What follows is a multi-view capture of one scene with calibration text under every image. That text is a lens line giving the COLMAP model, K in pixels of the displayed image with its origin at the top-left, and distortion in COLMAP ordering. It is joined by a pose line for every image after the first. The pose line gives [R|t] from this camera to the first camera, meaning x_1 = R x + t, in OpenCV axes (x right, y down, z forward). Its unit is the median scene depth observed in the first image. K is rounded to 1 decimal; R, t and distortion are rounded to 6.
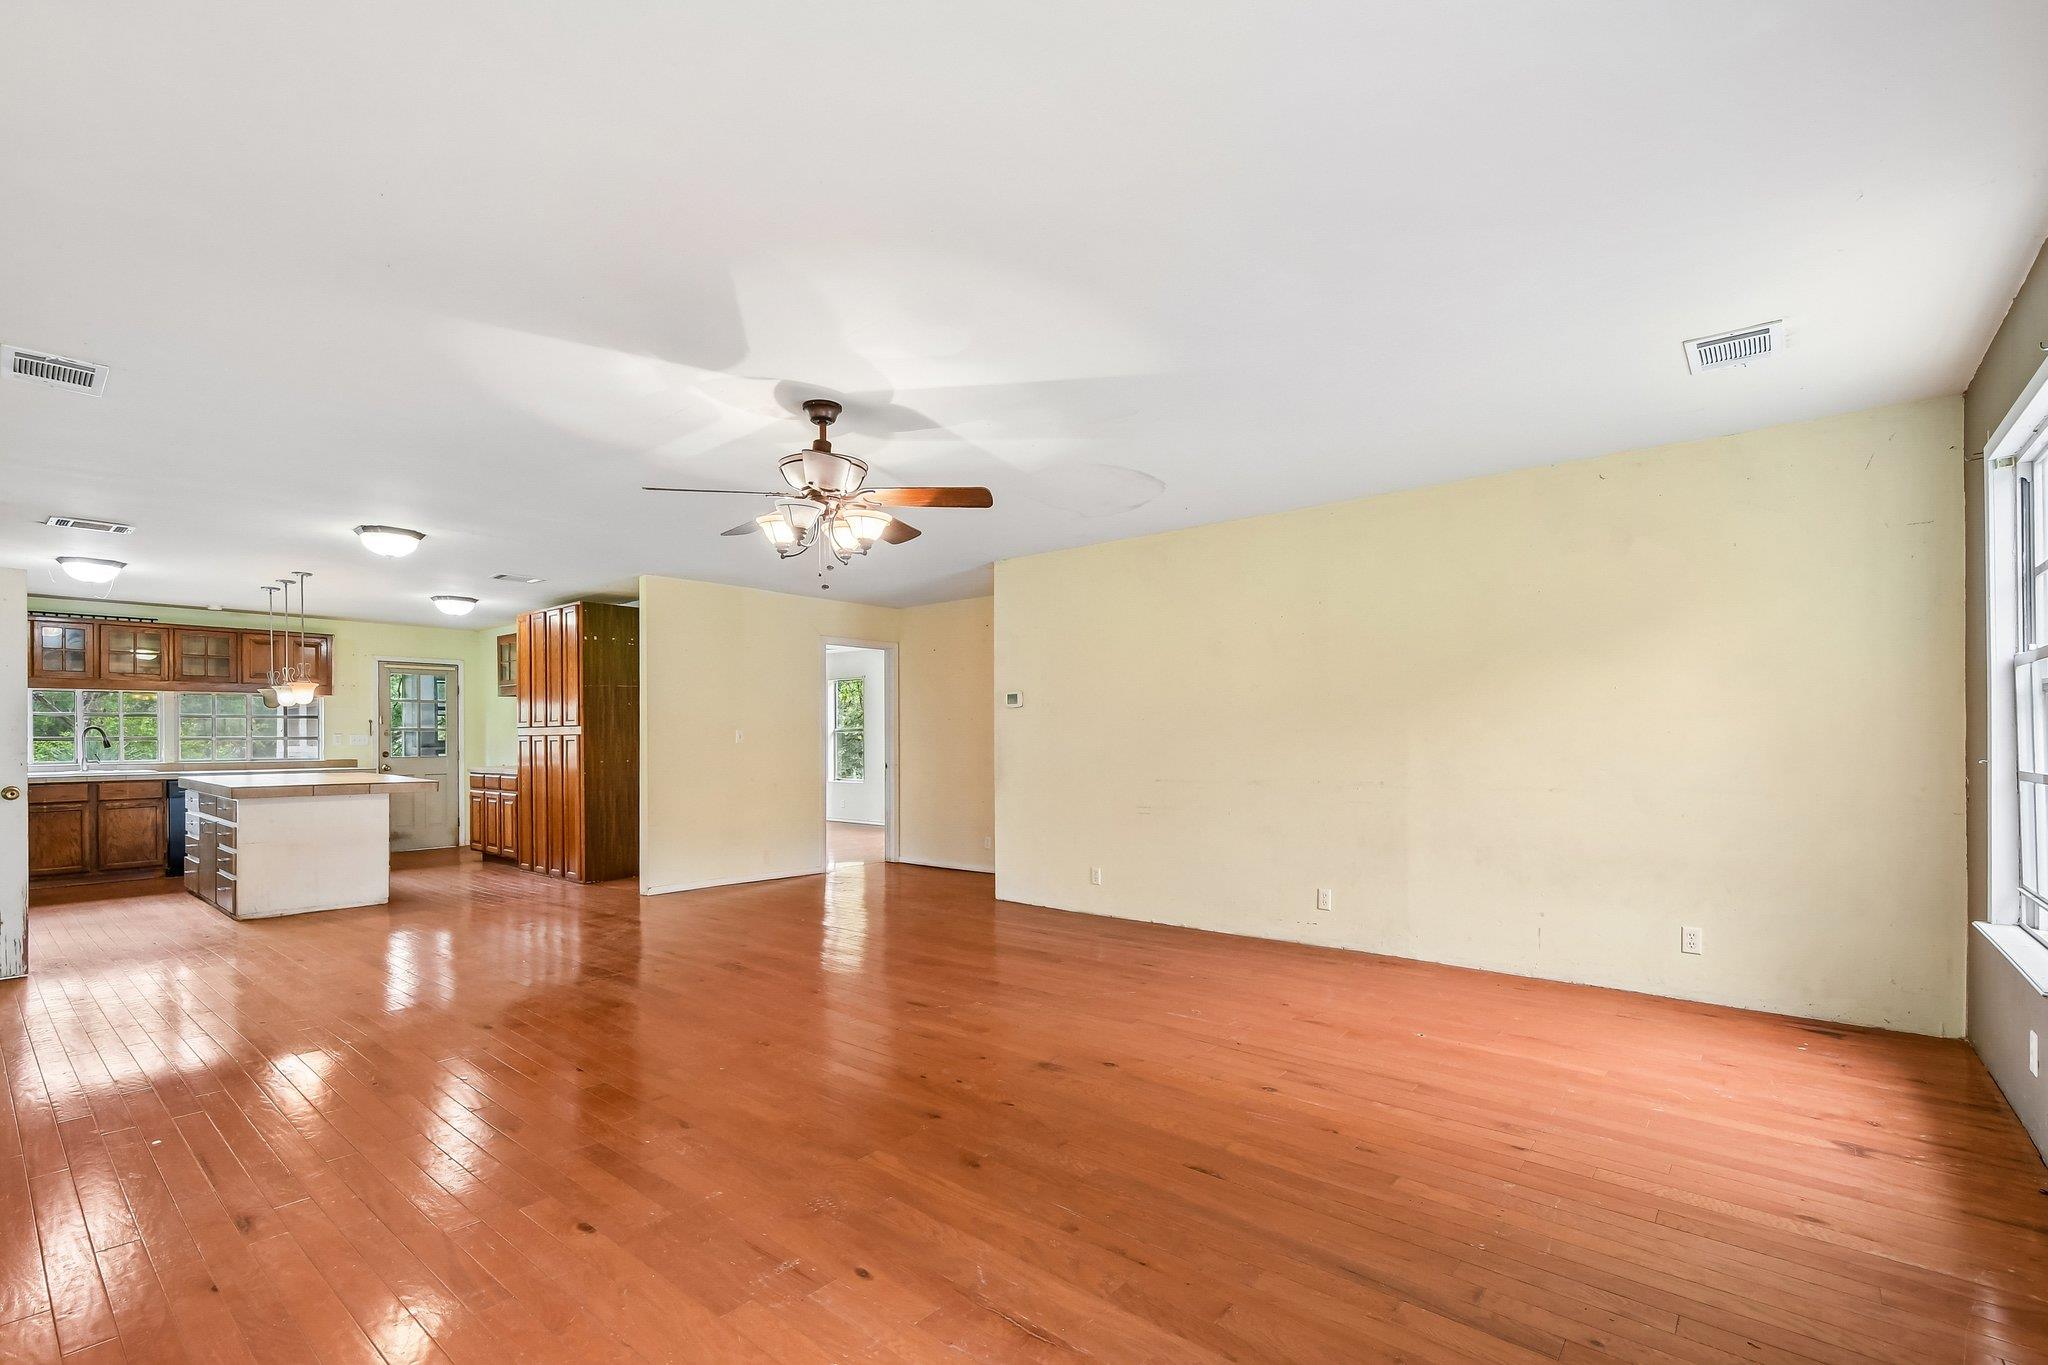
lens RADIAL K [[906.5, 0, 1016.5], [0, 906.5, 744.2], [0, 0, 1]] dist [-0.003721, -0.000569]
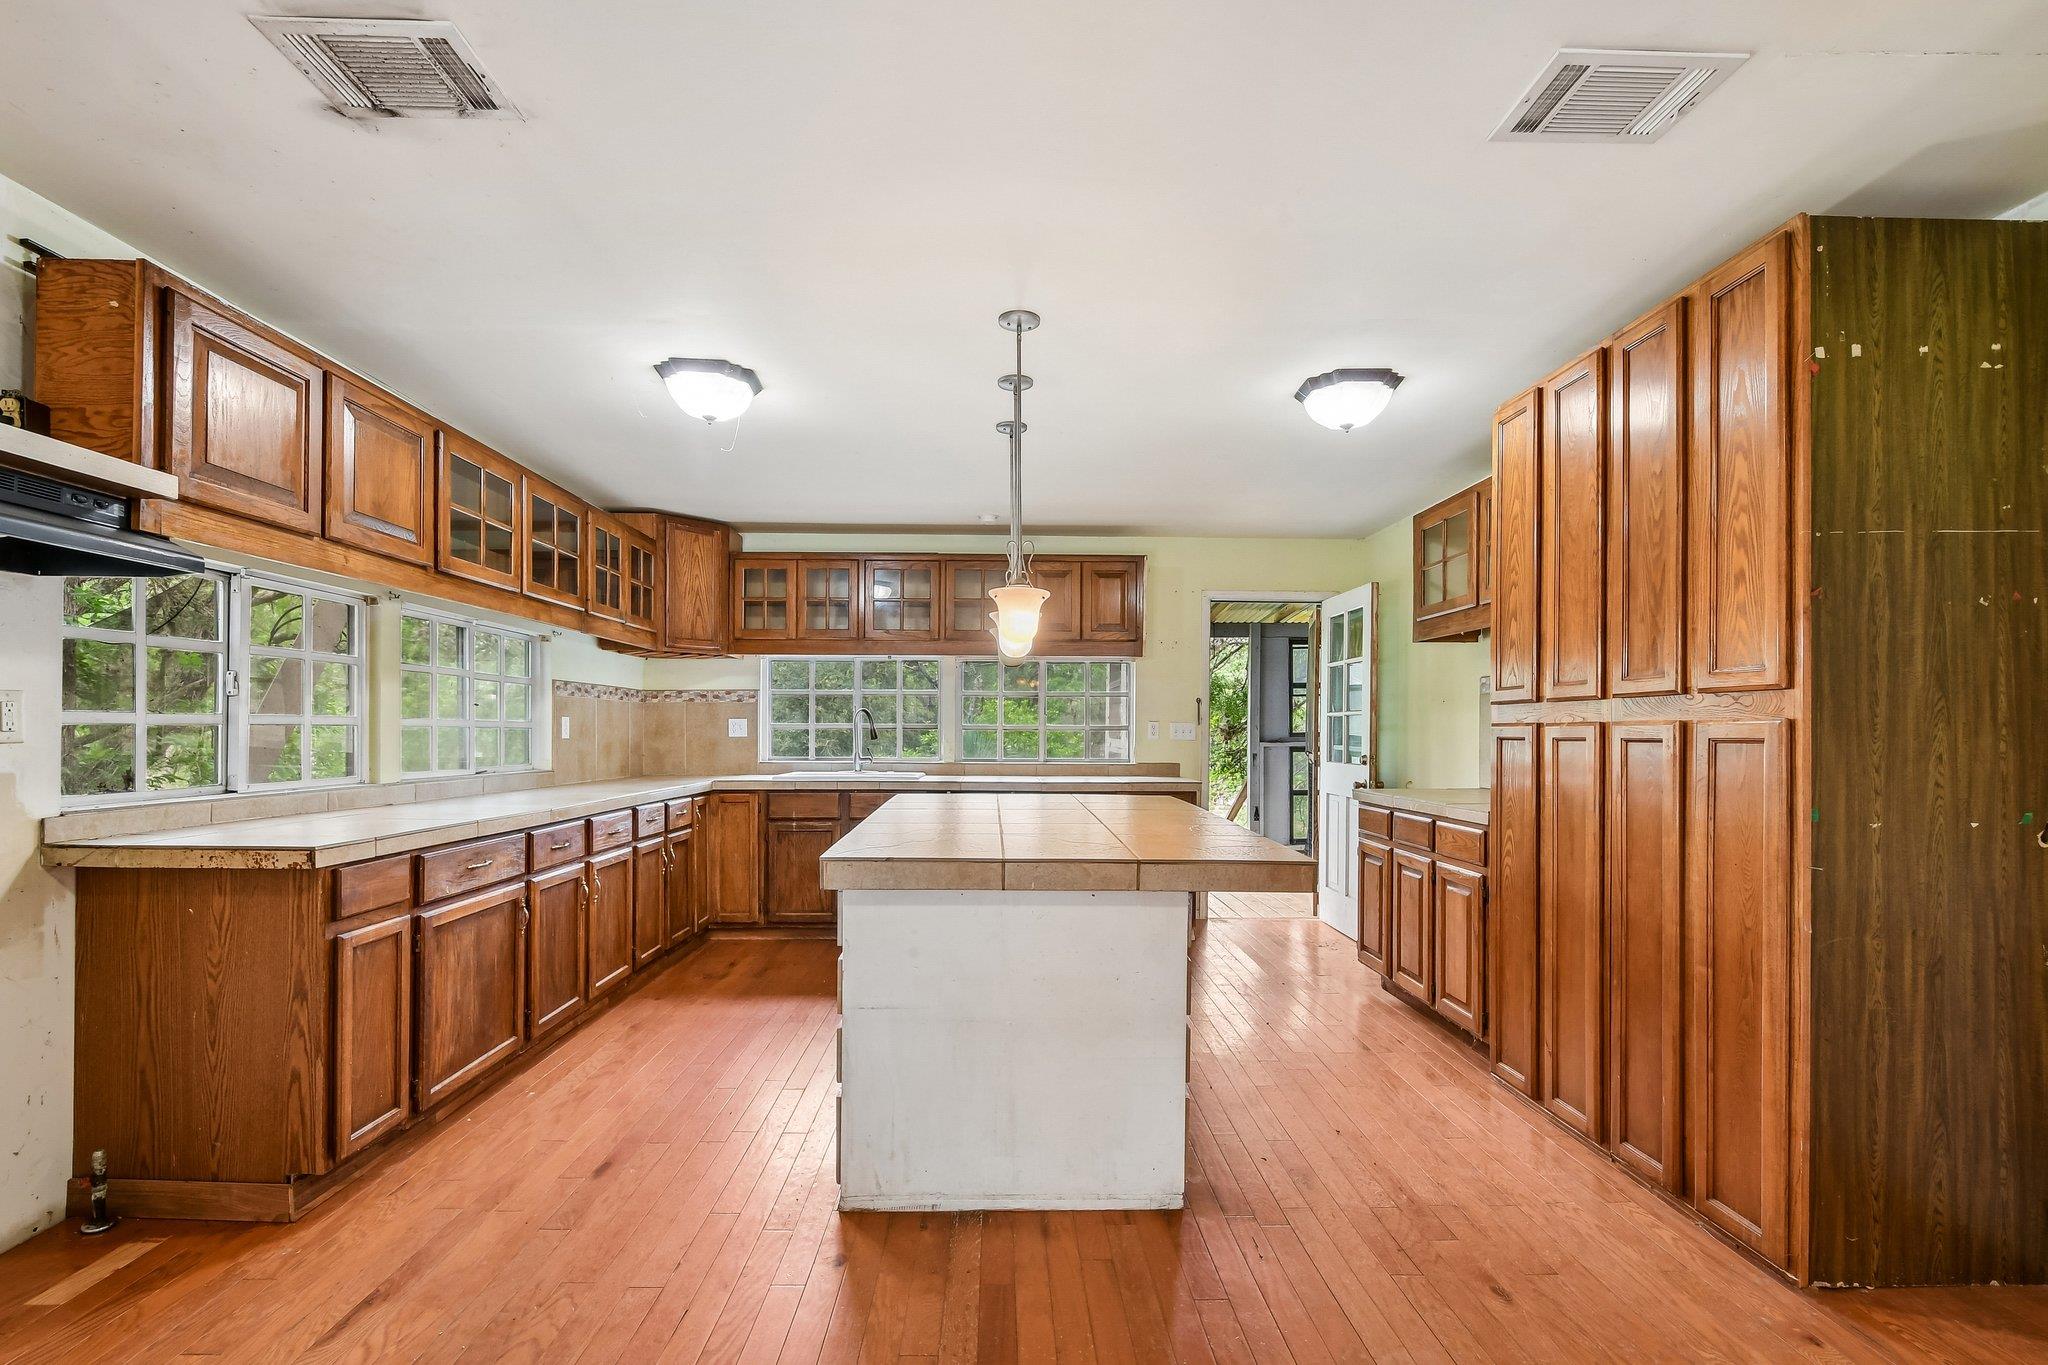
lens RADIAL K [[903.4, 0, 1014.5], [0, 903.4, 738.2], [0, 0, 1]] dist [-0.001455, -0.000033]
pose [[0.655078, 0.014077, -0.755430, -0.578556], [-0.011404, 0.999897, 0.008743, -0.007130], [0.755475, 0.002887, 0.655171, 0.875474]]
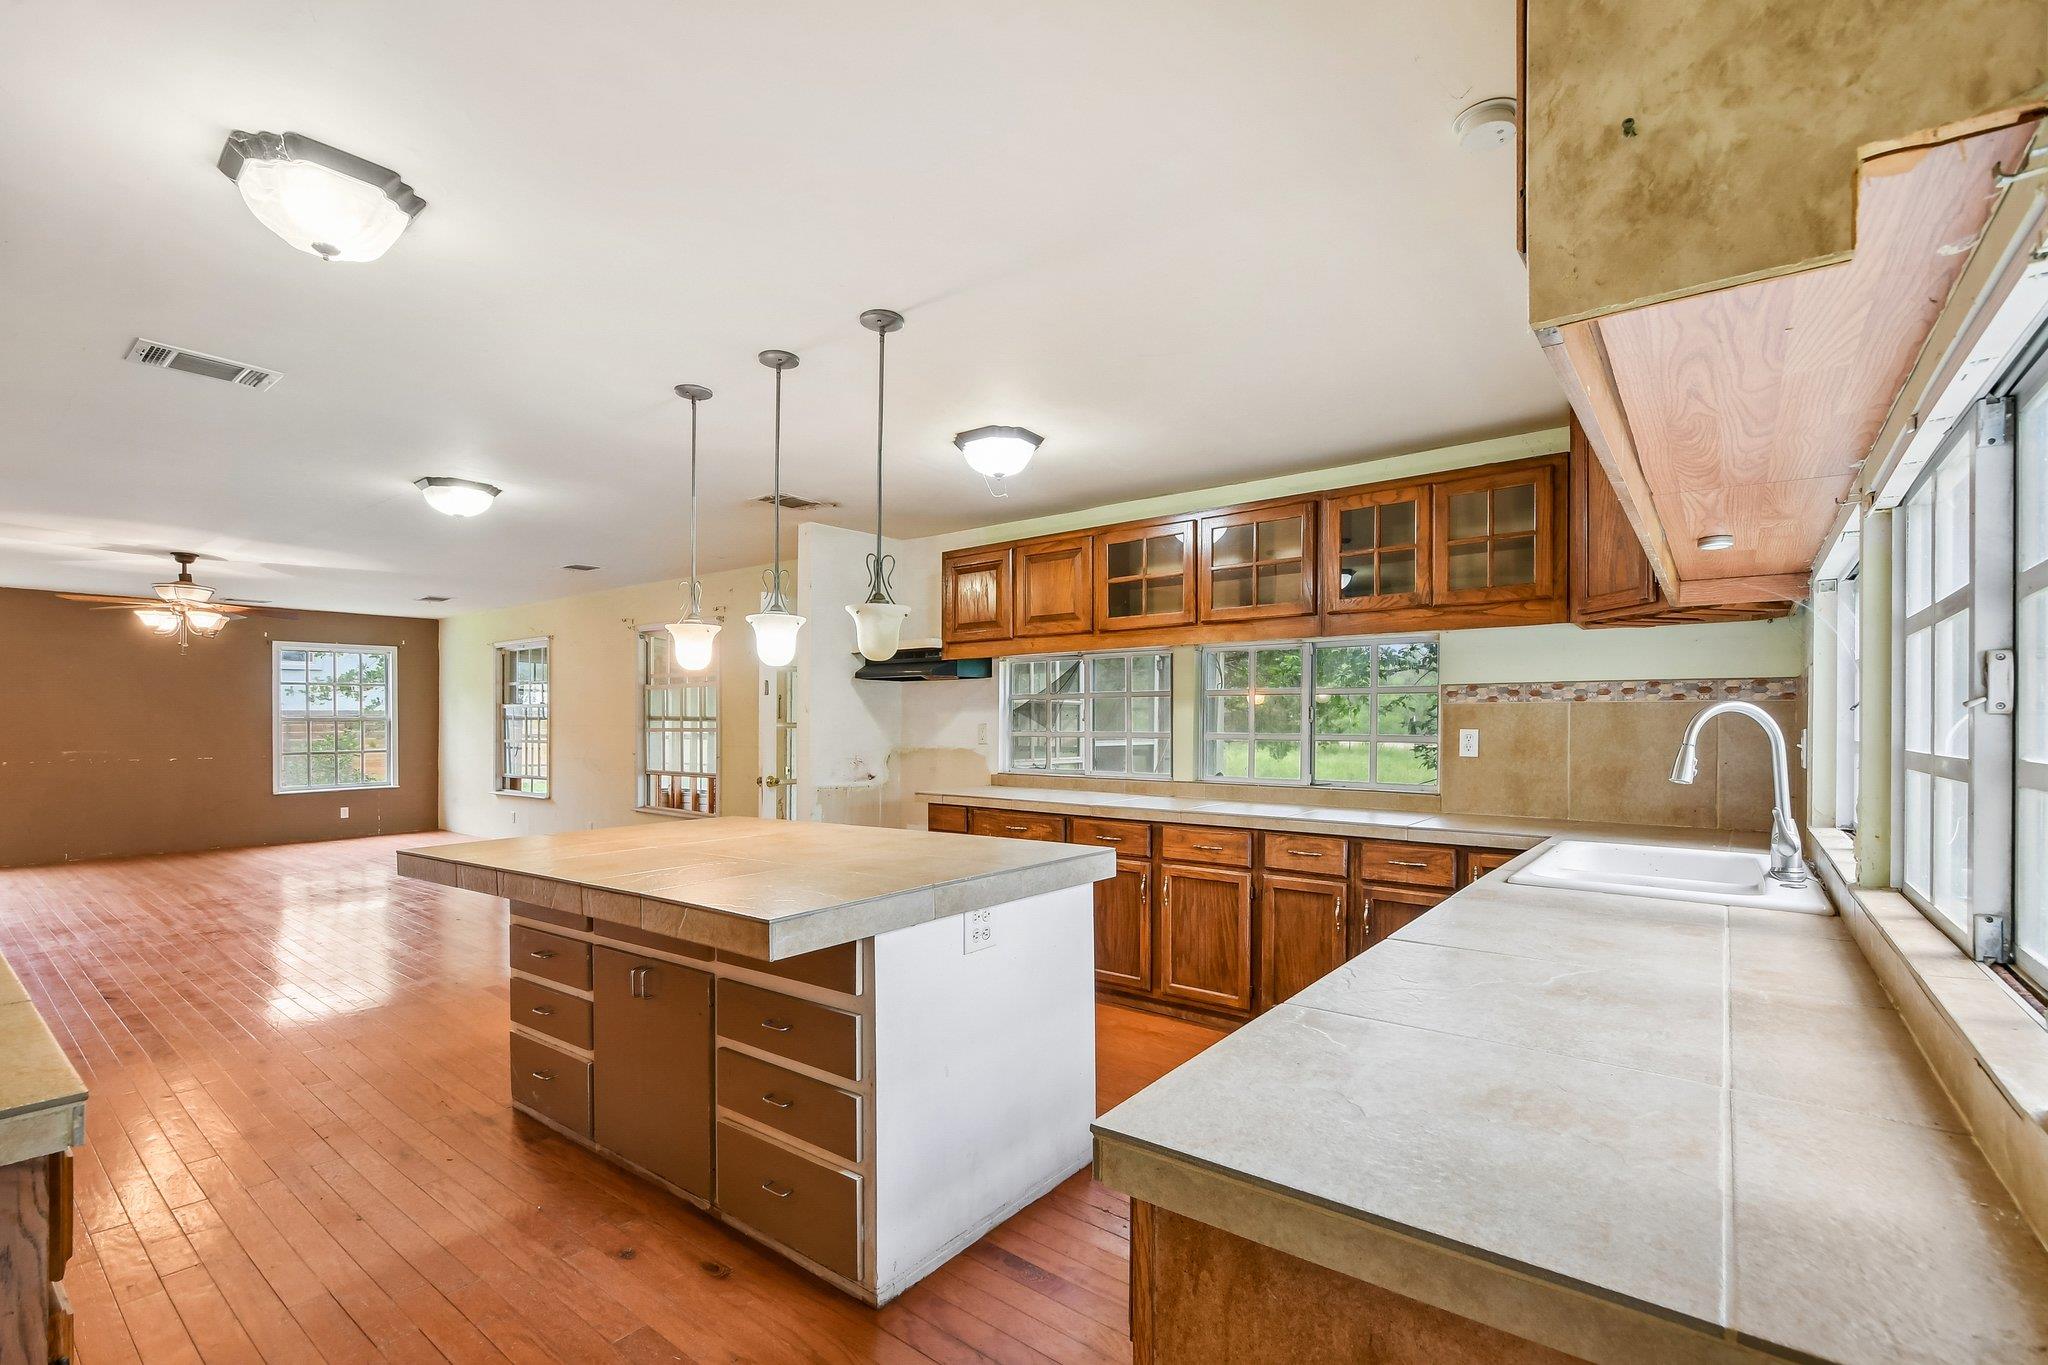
lens RADIAL K [[906.5, 0, 1016.5], [0, 906.5, 744.2], [0, 0, 1]] dist [-0.003721, -0.000569]
pose [[-0.999557, 0.004130, -0.029466, -1.121091], [0.003288, 0.999586, 0.028582, -0.023752], [0.029572, 0.028472, -0.999157, 1.761043]]
